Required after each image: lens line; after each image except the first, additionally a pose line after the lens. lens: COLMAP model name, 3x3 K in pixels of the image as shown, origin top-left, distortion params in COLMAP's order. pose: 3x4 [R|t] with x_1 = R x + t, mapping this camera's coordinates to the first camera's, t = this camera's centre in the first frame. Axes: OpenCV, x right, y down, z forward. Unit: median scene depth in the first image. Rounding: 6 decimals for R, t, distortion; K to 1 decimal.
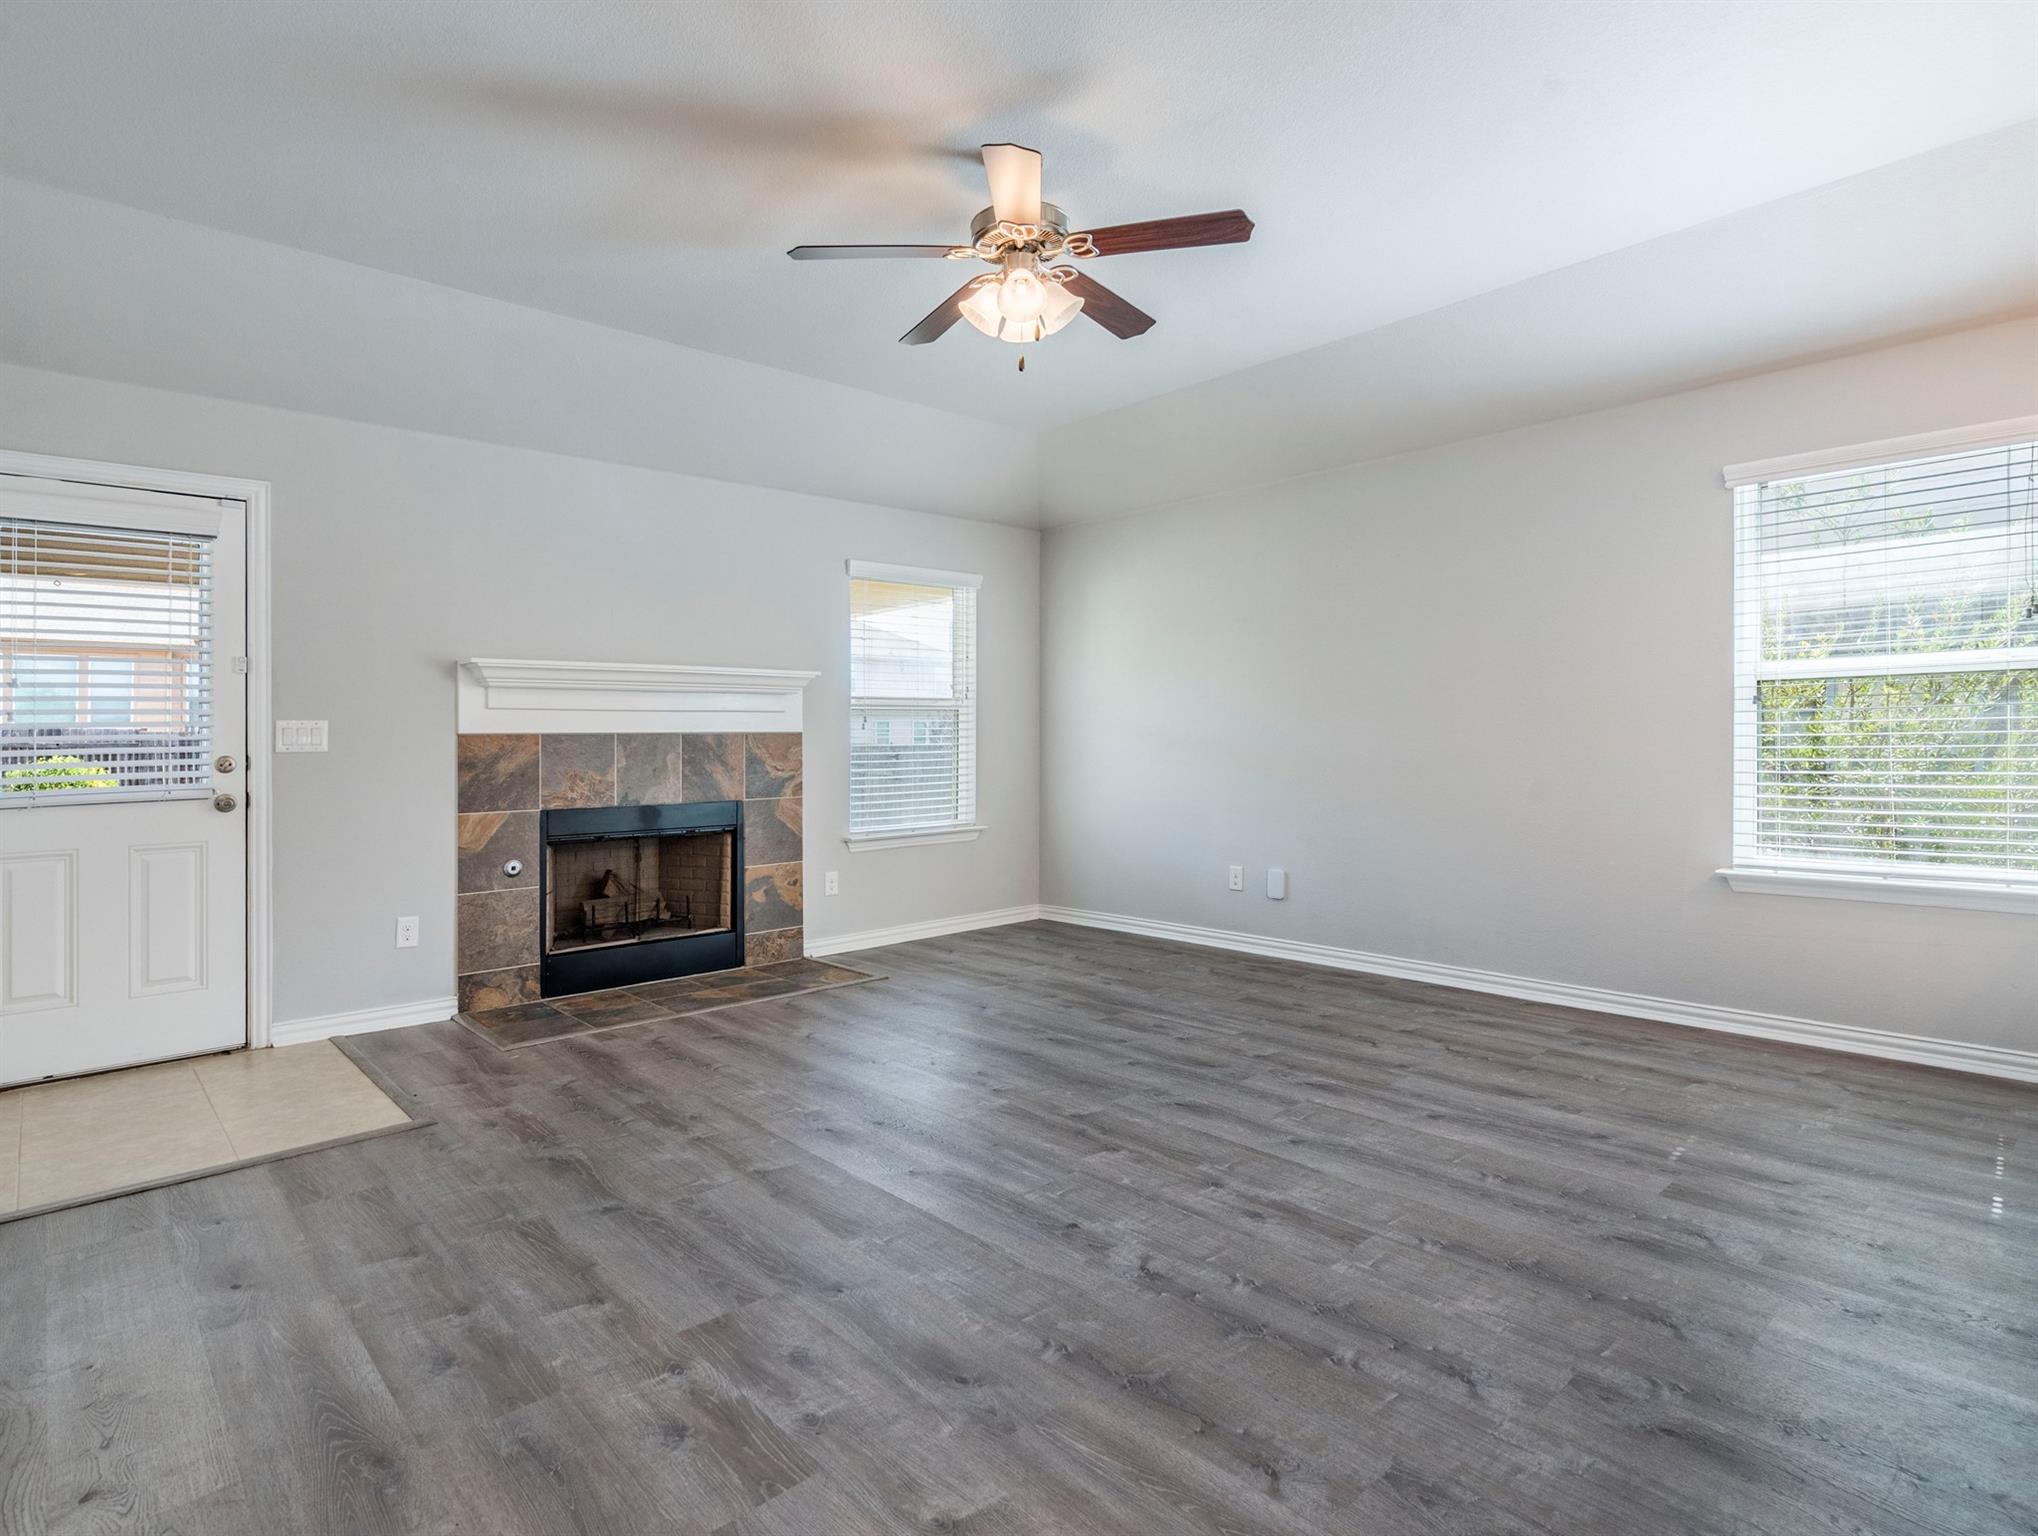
lens RADIAL K [[1070.0, 0, 1006.7], [0, 1070.0, 755.6], [0, 0, 1]] dist [-0.006529, -0.000264]
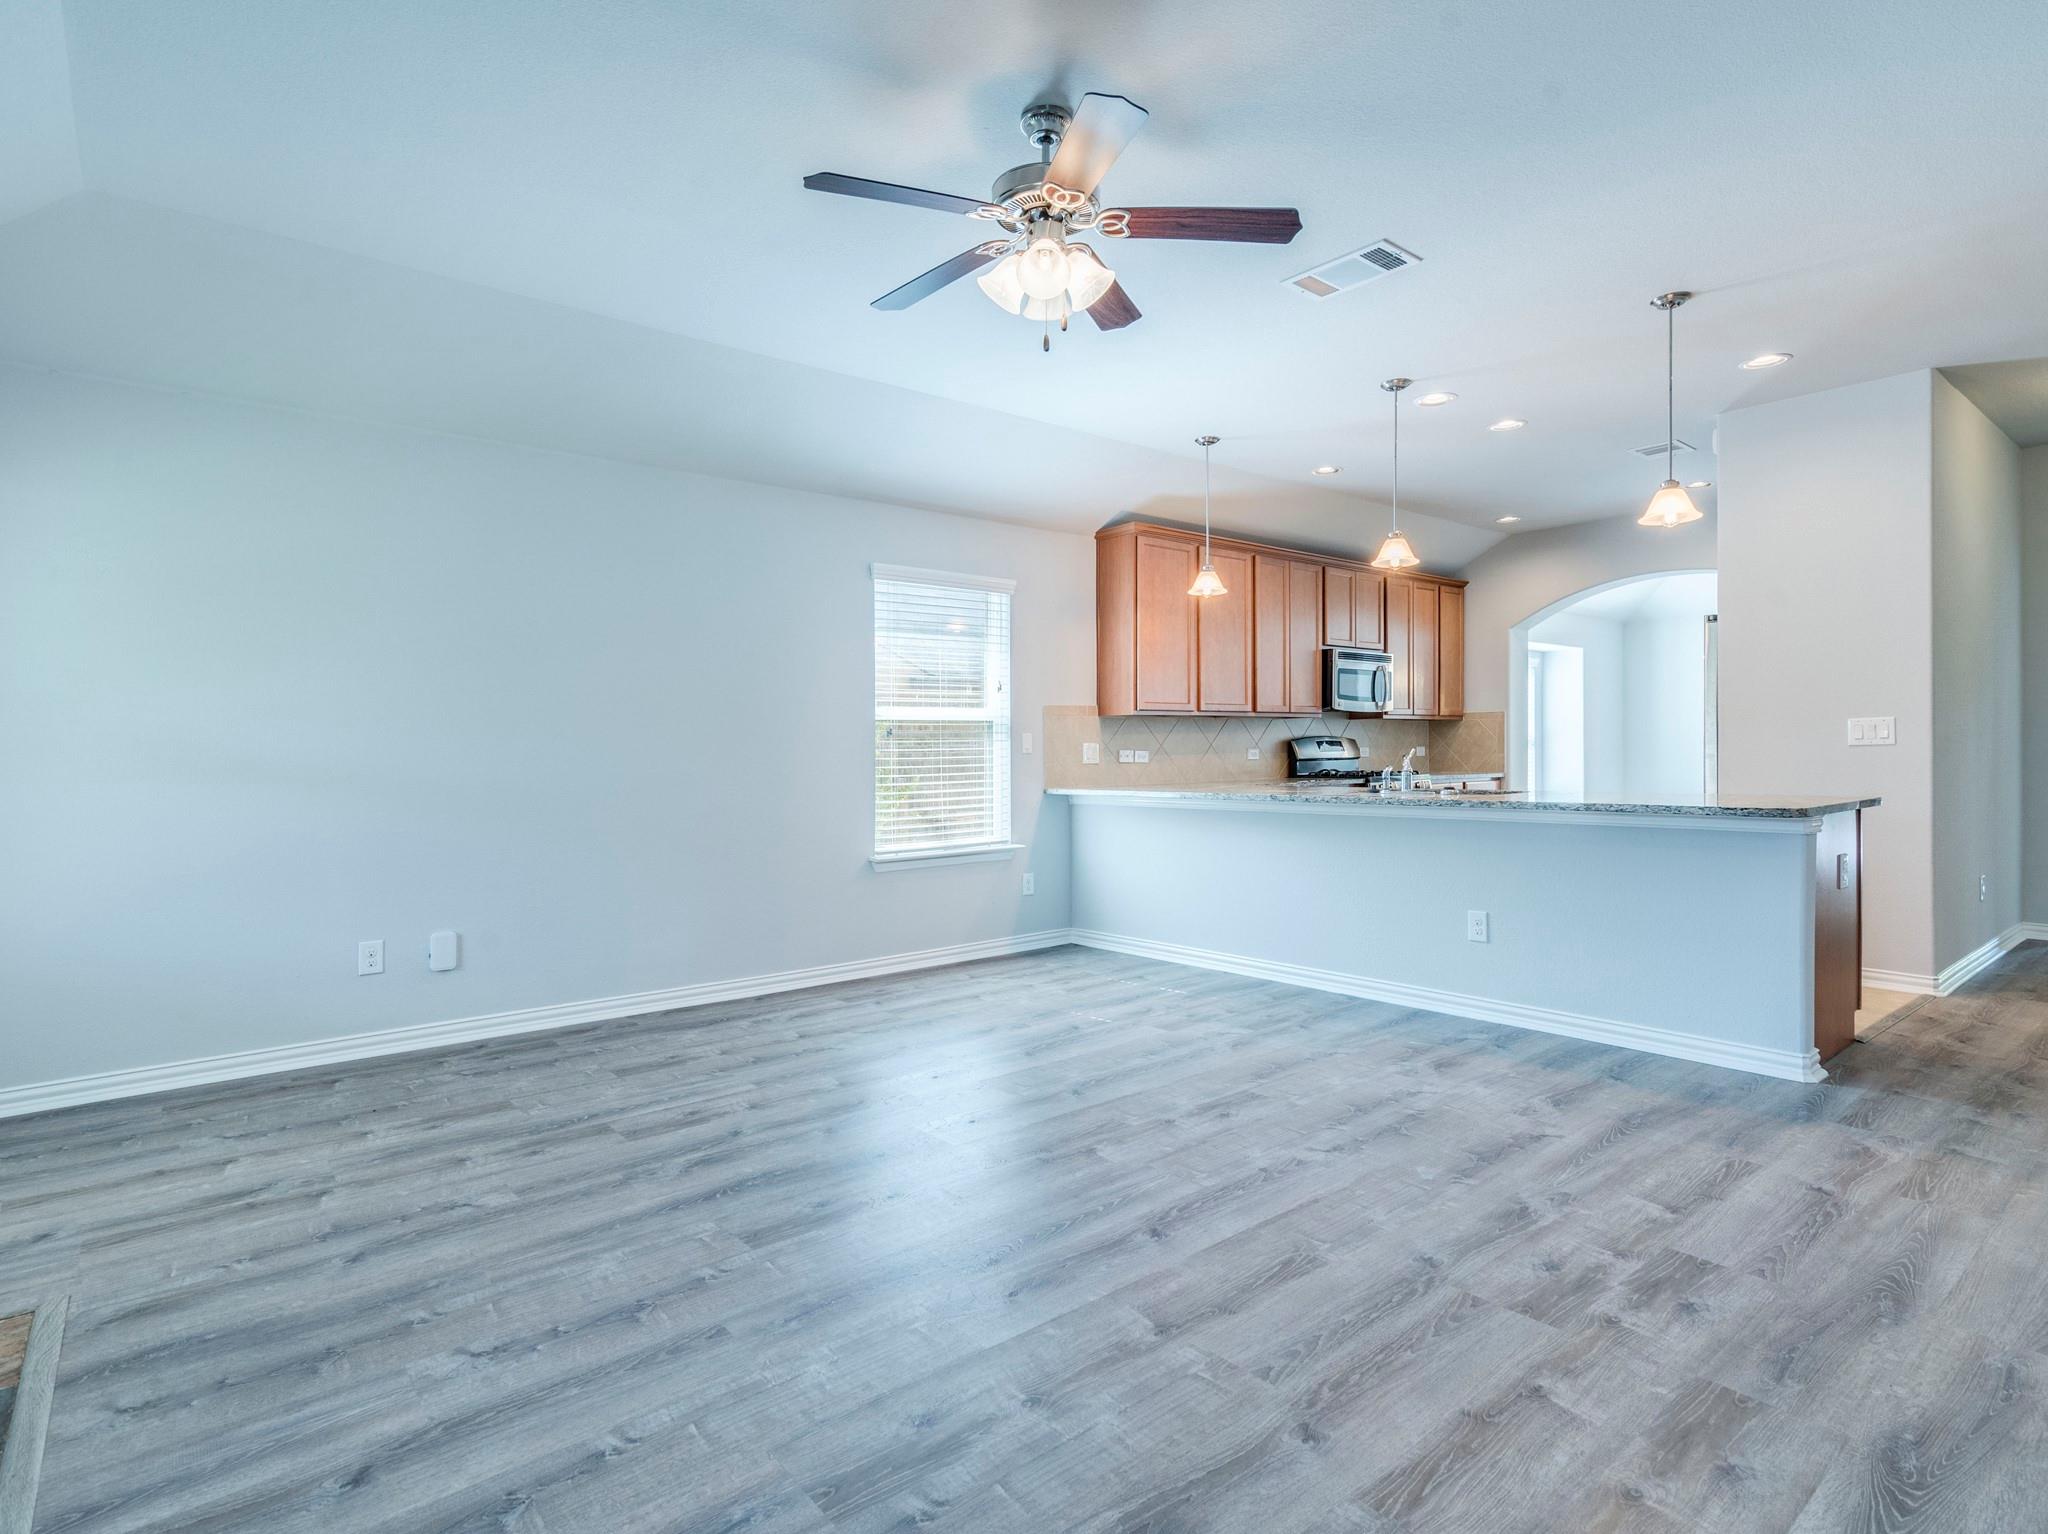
lens RADIAL K [[1065.2, 0, 1019.9], [0, 1065.2, 760.4], [0, 0, 1]] dist [-0.007204, 0.001771]
pose [[0.050923, 0.005525, 0.998687, -0.684151], [0.026964, 0.999613, -0.006905, -0.002532], [-0.998339, 0.027280, 0.050754, 0.735878]]
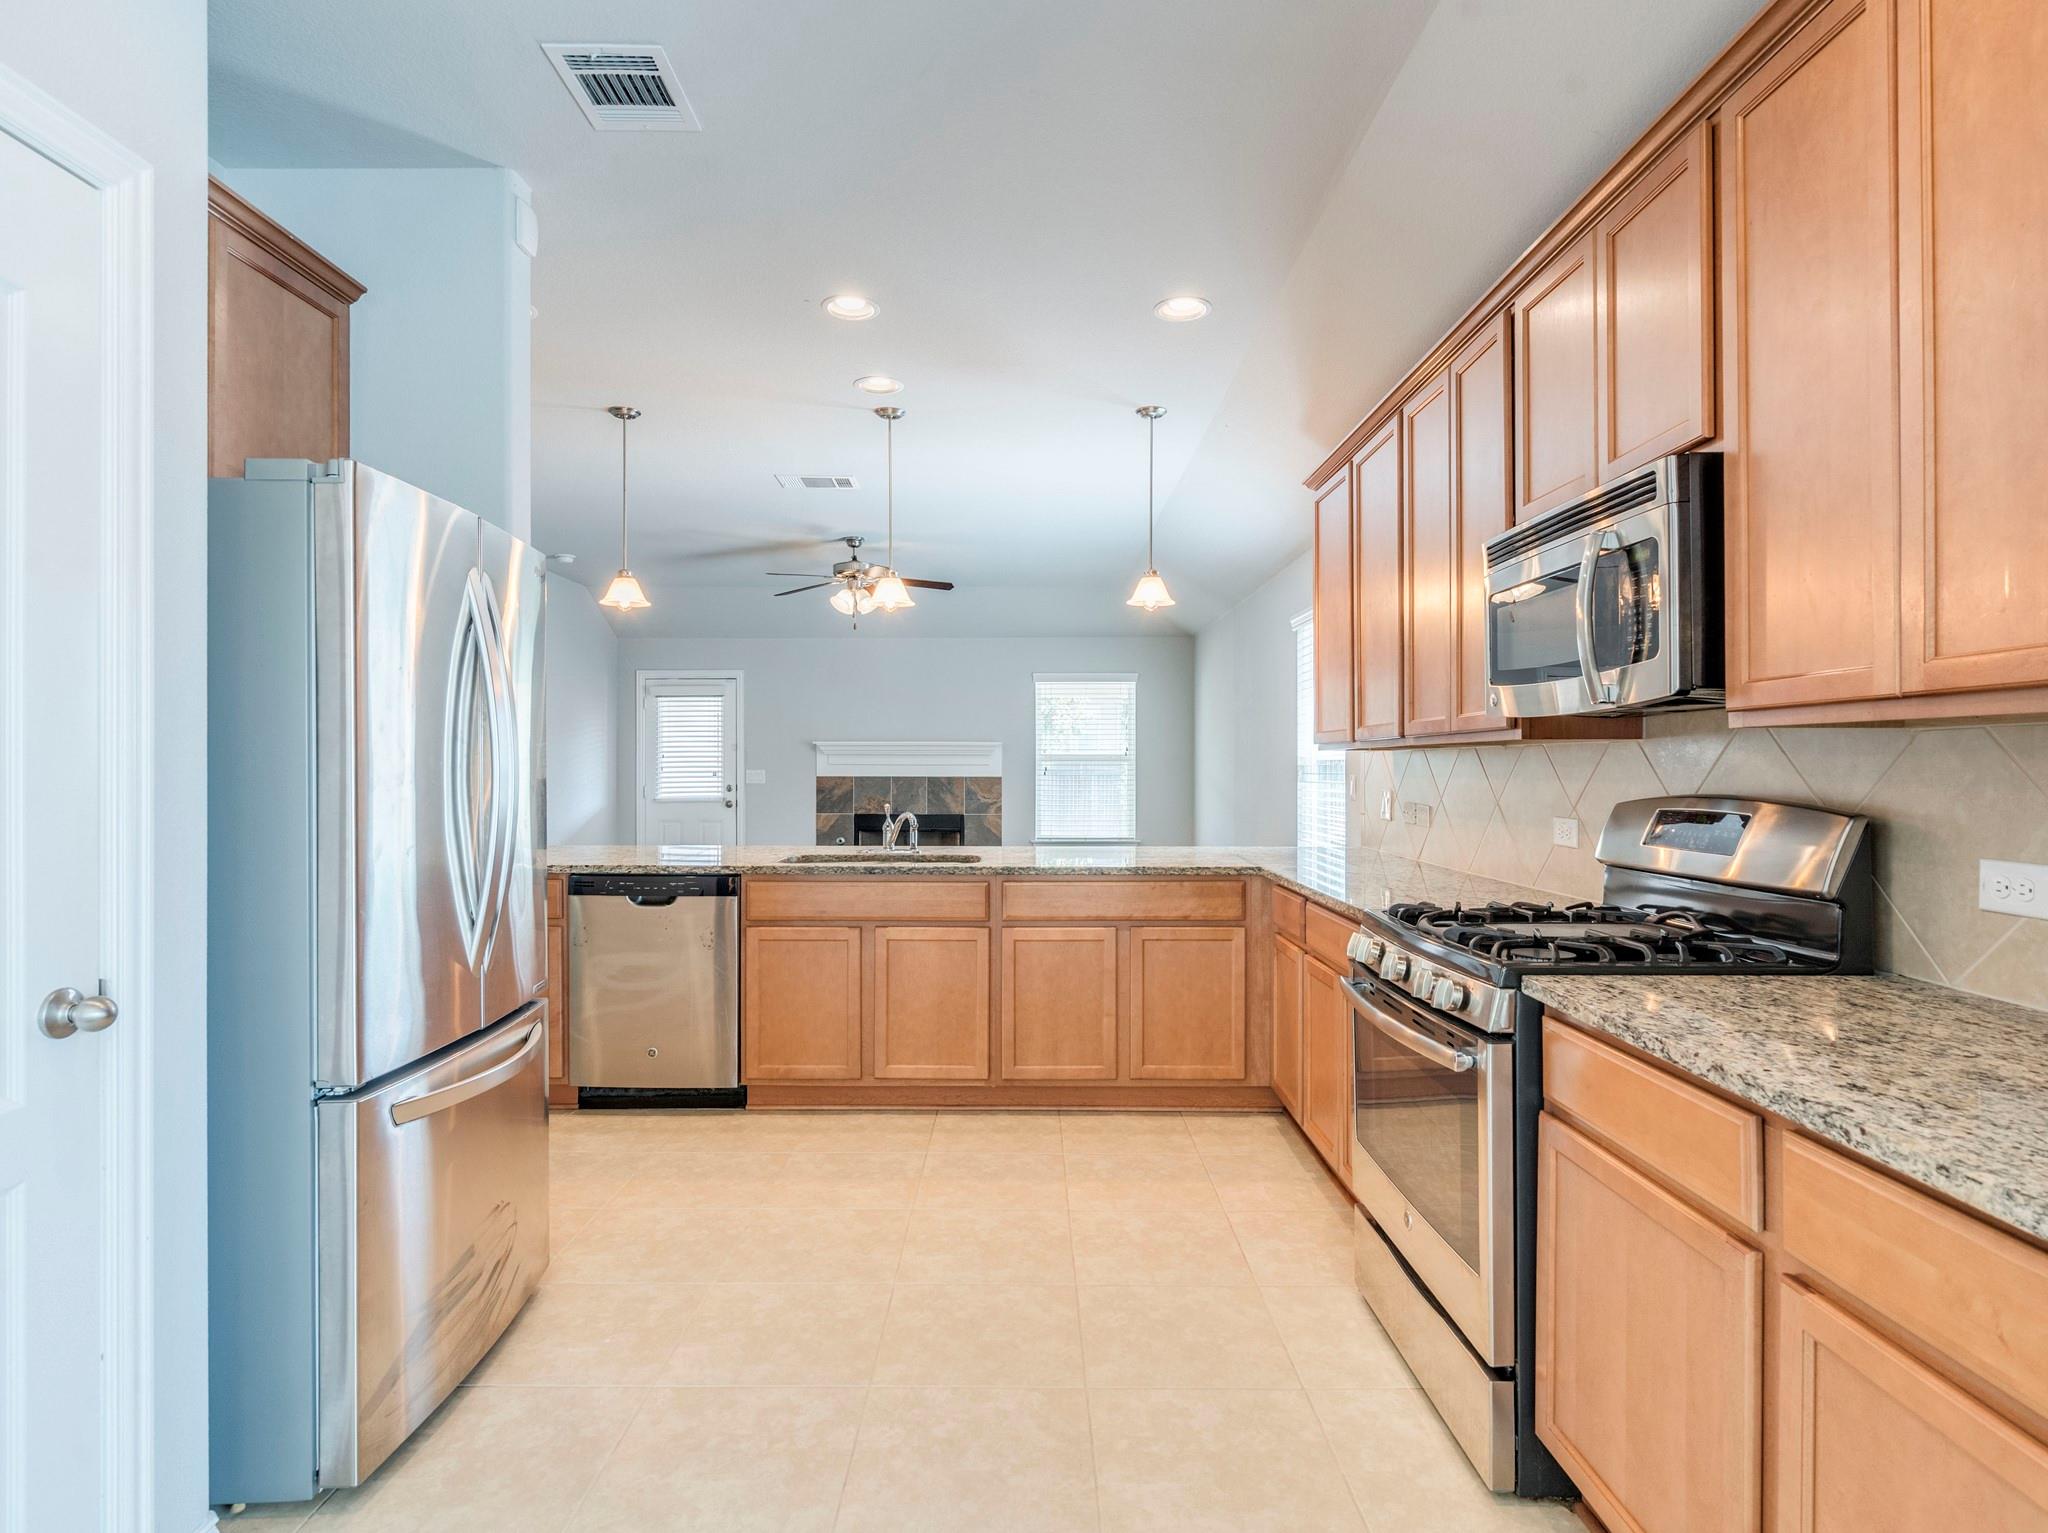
lens RADIAL K [[1065.2, 0, 1019.9], [0, 1065.2, 759.9], [0, 0, 1]] dist [-0.007204, 0.001771]
pose [[0.754834, 0.010759, -0.655827, 1.336276], [-0.020351, 0.999768, -0.007021, -0.052226], [0.655600, 0.018646, 0.754878, -0.380419]]
